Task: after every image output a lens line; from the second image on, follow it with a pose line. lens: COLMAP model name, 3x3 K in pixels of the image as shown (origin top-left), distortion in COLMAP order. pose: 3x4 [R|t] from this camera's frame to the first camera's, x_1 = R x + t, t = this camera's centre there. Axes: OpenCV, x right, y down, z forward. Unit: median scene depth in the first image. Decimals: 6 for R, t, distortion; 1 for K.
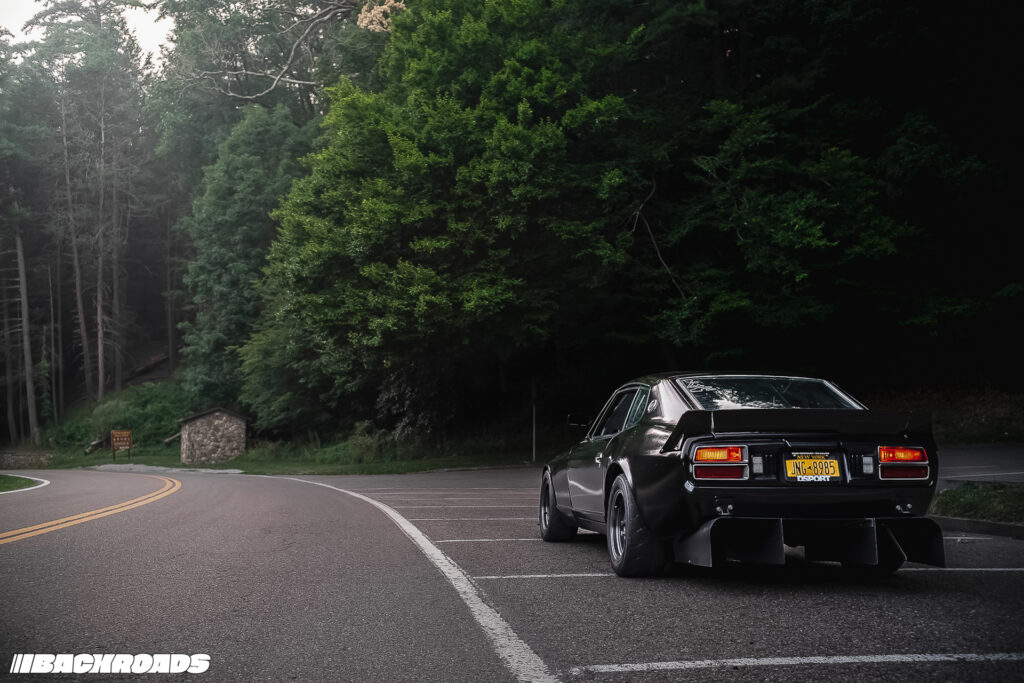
lens RADIAL K [[1031.4, 0, 497.4], [0, 1031.4, 350.6], [0, 0, 1]] dist [-0.037402, 0.000000]
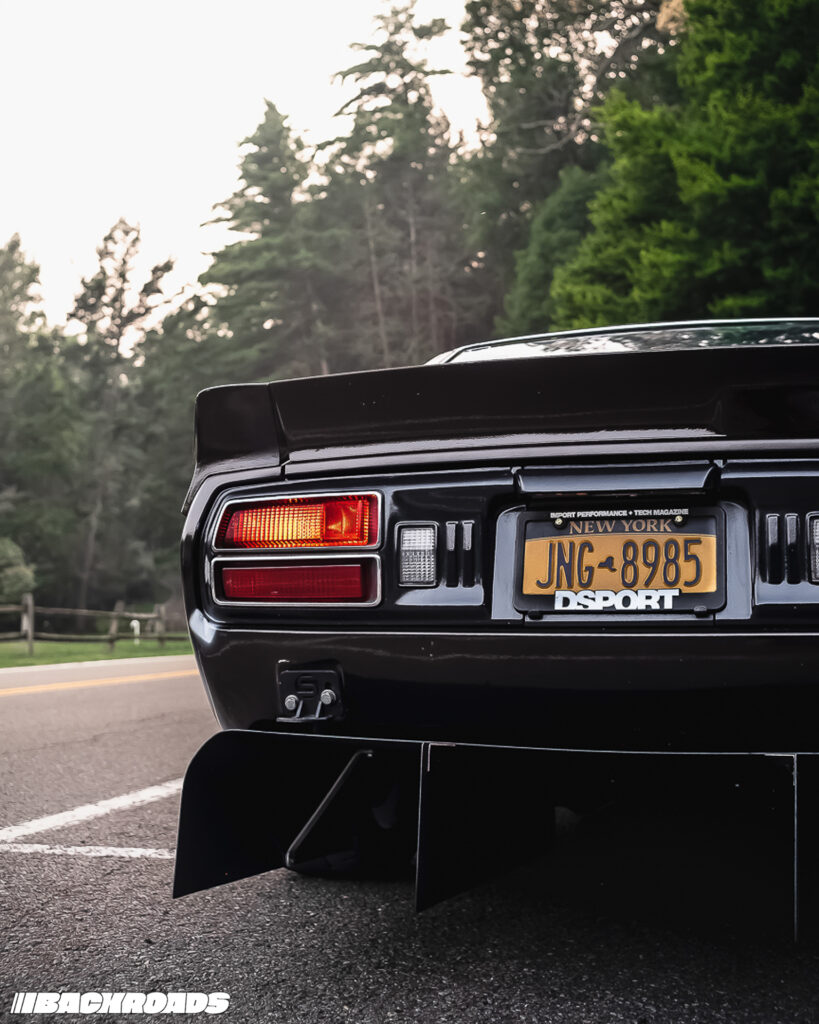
lens RADIAL K [[1269.4, 0, 440.7], [0, 1269.4, 471.5], [0, 0, 1]] dist [-0.039773, 0.000000]
pose [[0.920106, -0.051075, -0.388326, 0.032070], [0.047267, 0.998695, -0.019361, 0.007512], [0.388808, -0.000540, 0.921319, 0.052977]]
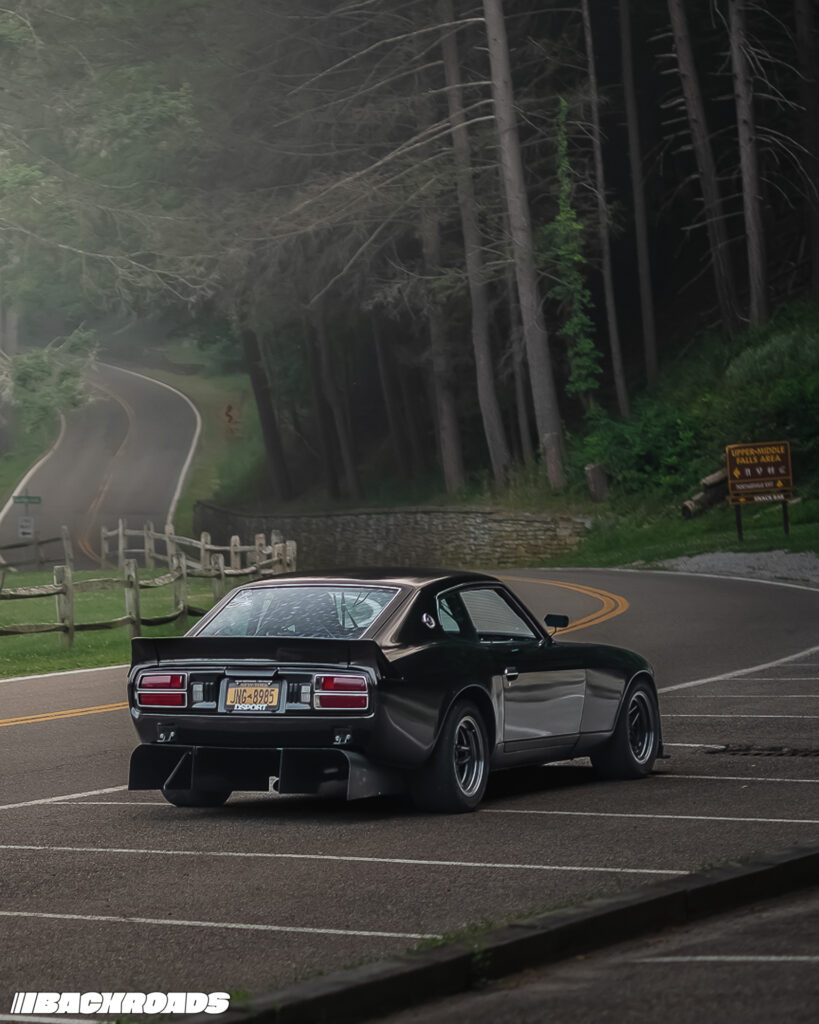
lens RADIAL K [[4447.7, 0, 411.7], [0, 4447.7, 510.7], [0, 0, 1]] dist [0.053350, 0.000000]
pose [[0.865547, -0.008934, -0.500749, 0.206896], [0.066231, 0.993101, 0.096763, -0.037328], [0.496430, -0.116918, 0.860167, -0.206425]]
